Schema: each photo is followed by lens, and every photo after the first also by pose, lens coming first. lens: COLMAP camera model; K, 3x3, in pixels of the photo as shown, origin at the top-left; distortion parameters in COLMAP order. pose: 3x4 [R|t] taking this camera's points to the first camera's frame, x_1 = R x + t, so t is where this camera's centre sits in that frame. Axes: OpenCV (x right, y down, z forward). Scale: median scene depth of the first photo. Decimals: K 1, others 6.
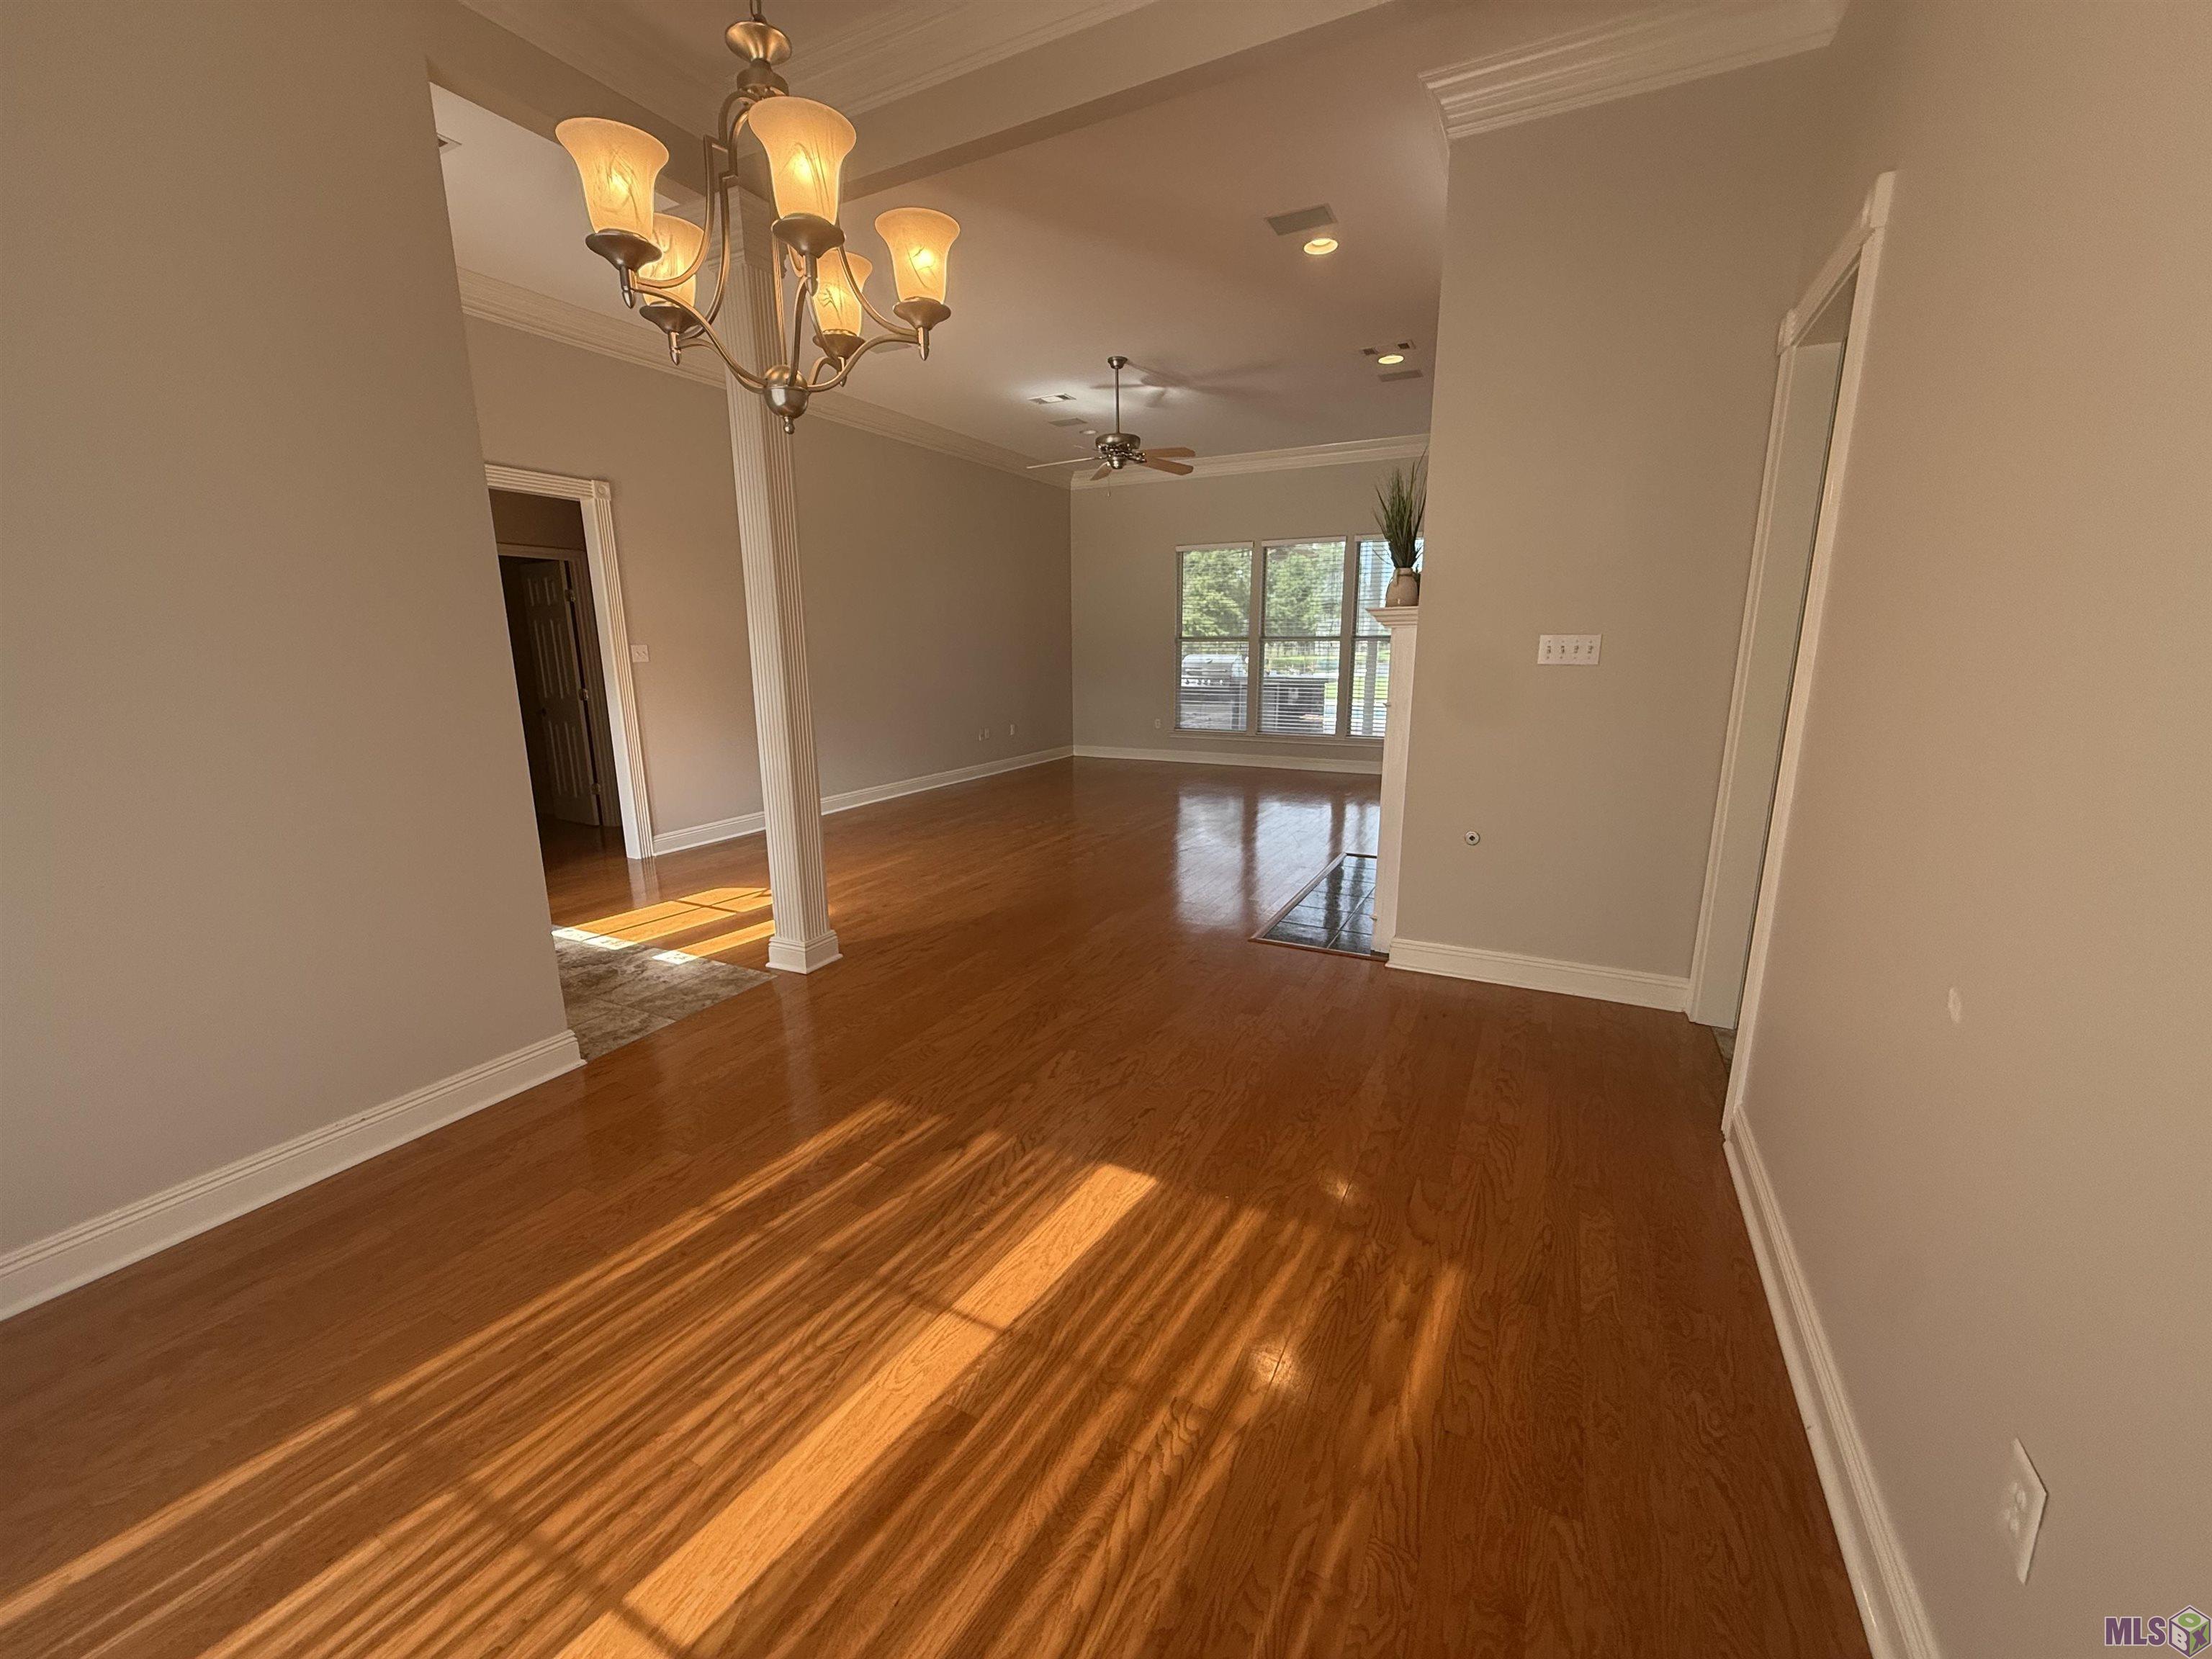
lens RADIAL K [[885.2, 0, 1110.4], [0, 885.2, 832.1], [0, 0, 1]] dist [0.002962, 0.000724]
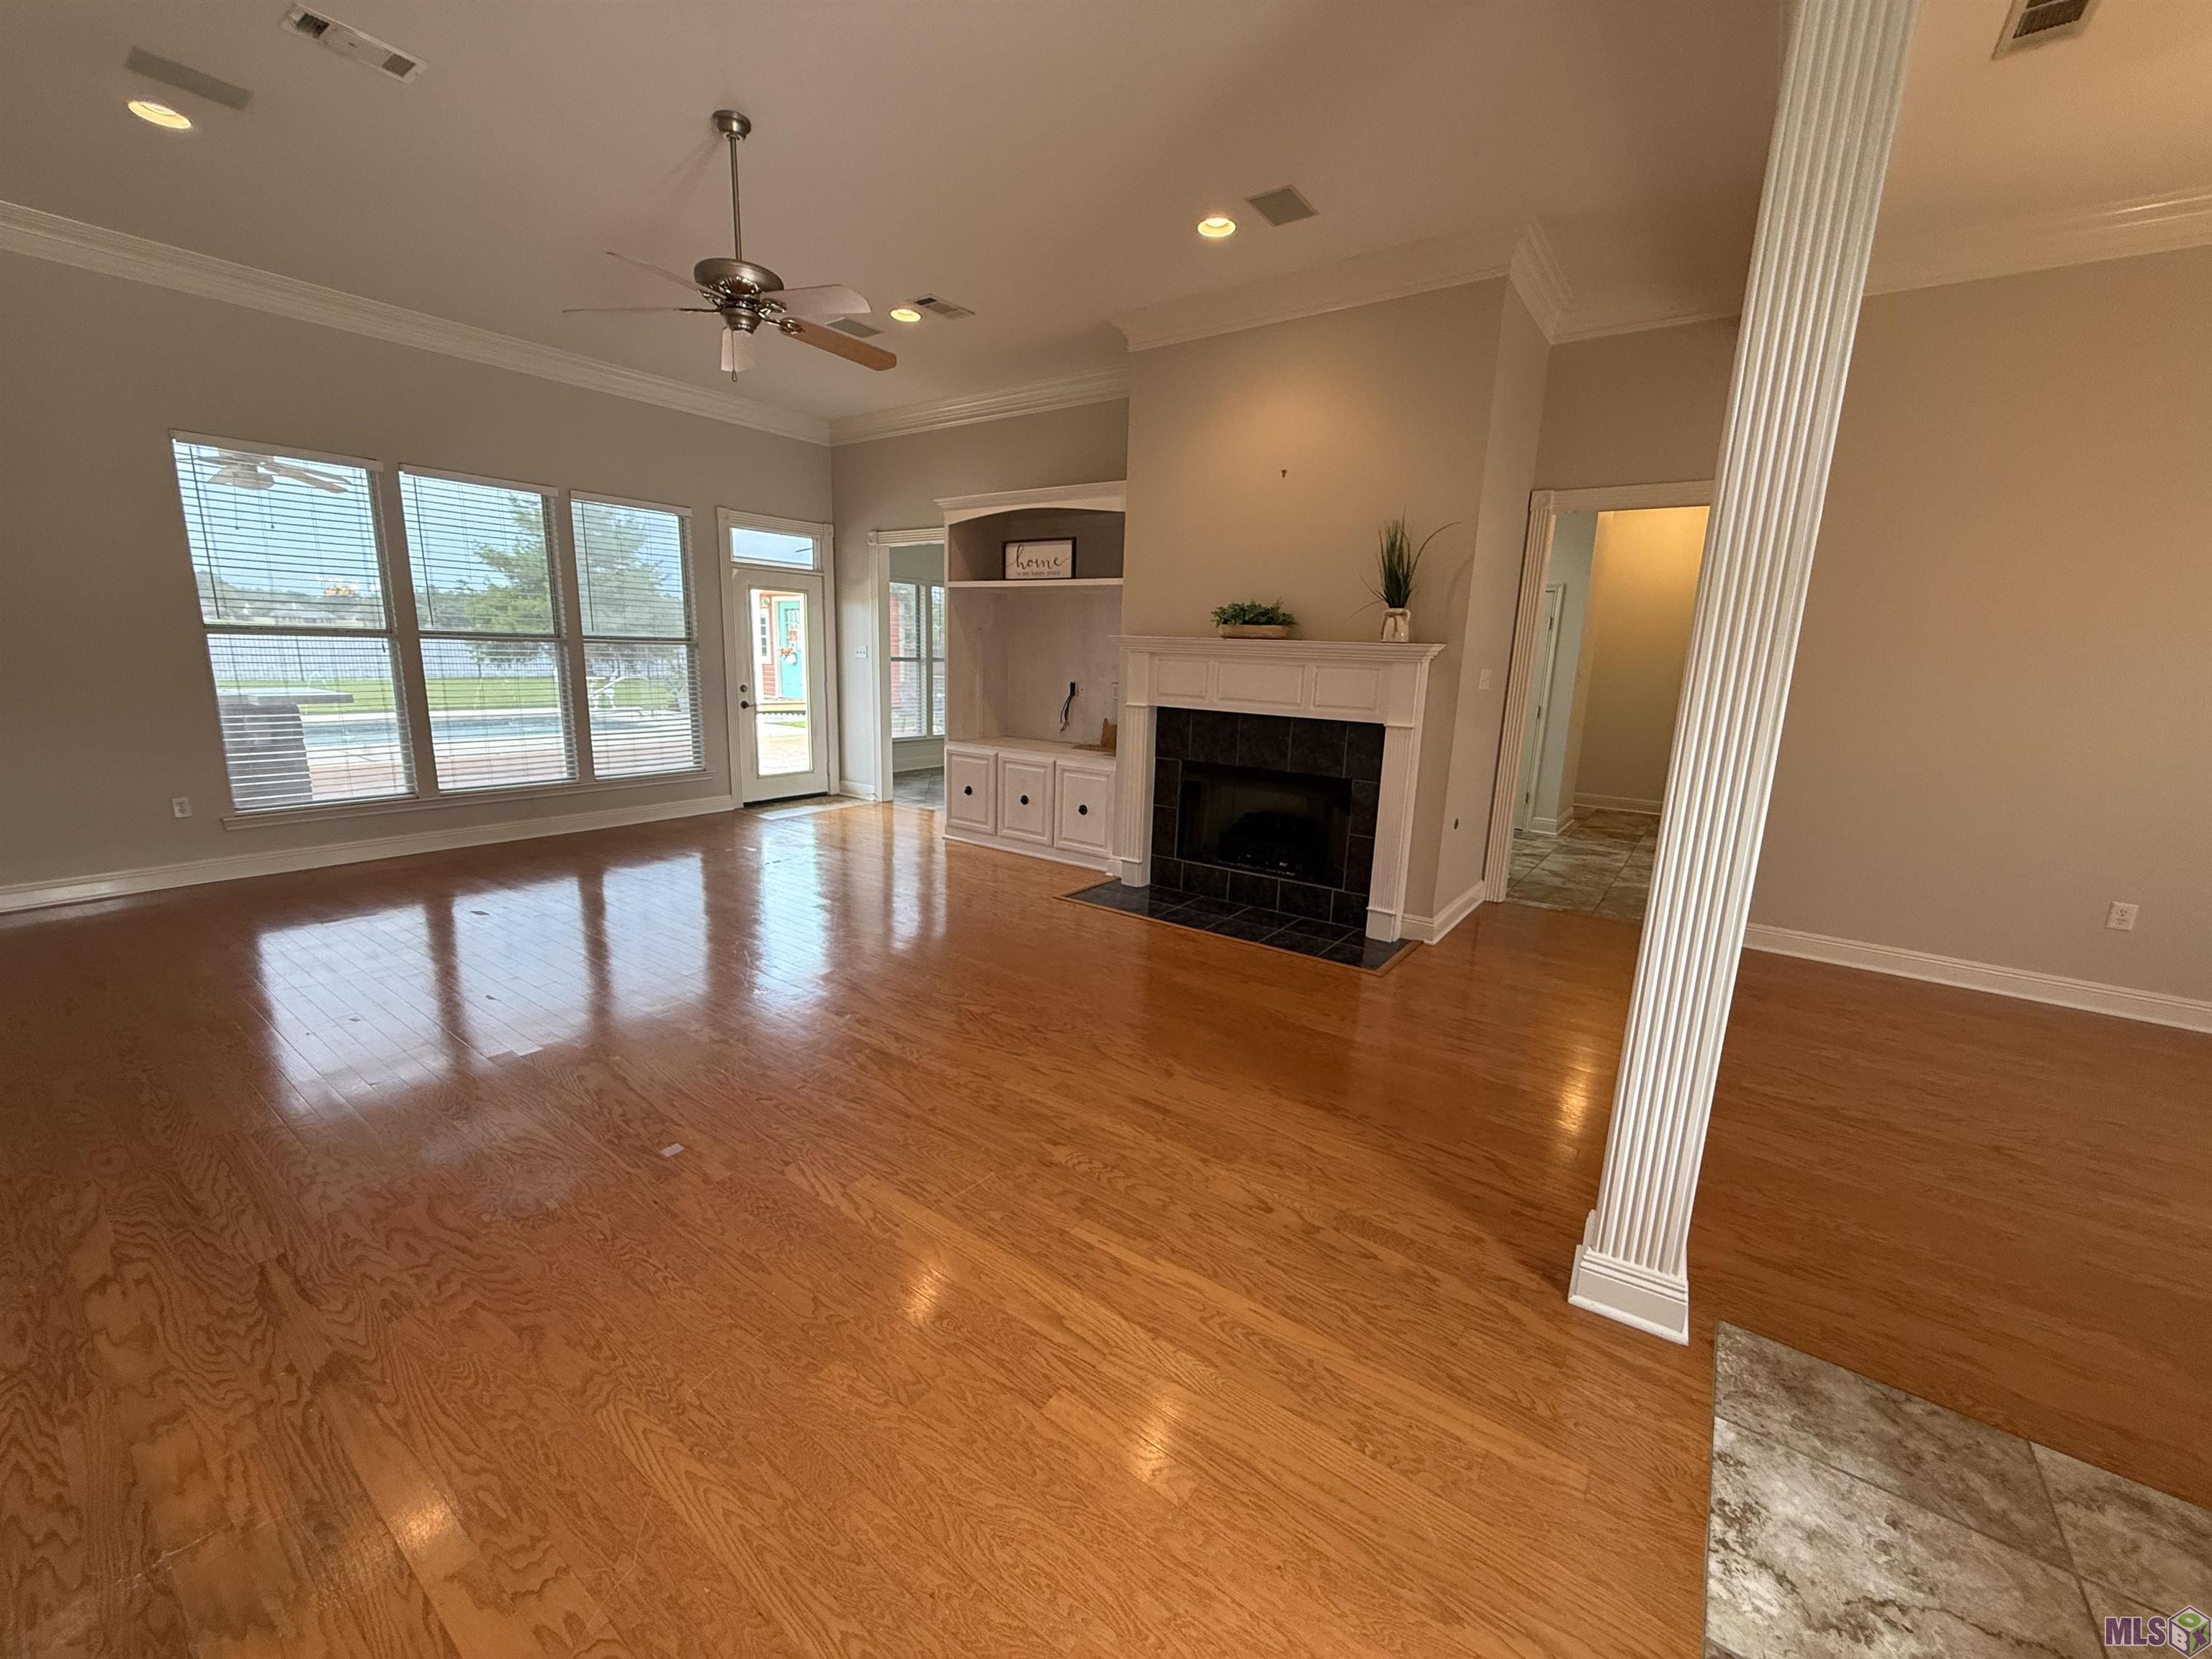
lens RADIAL K [[885.2, 0, 1108.0], [0, 885.2, 832.6], [0, 0, 1]] dist [0.002962, 0.000724]
pose [[0.136977, -0.183522, 0.973425, -0.858612], [0.174824, 0.971741, 0.158604, -0.256578], [-0.975025, 0.148454, 0.165190, 1.192363]]
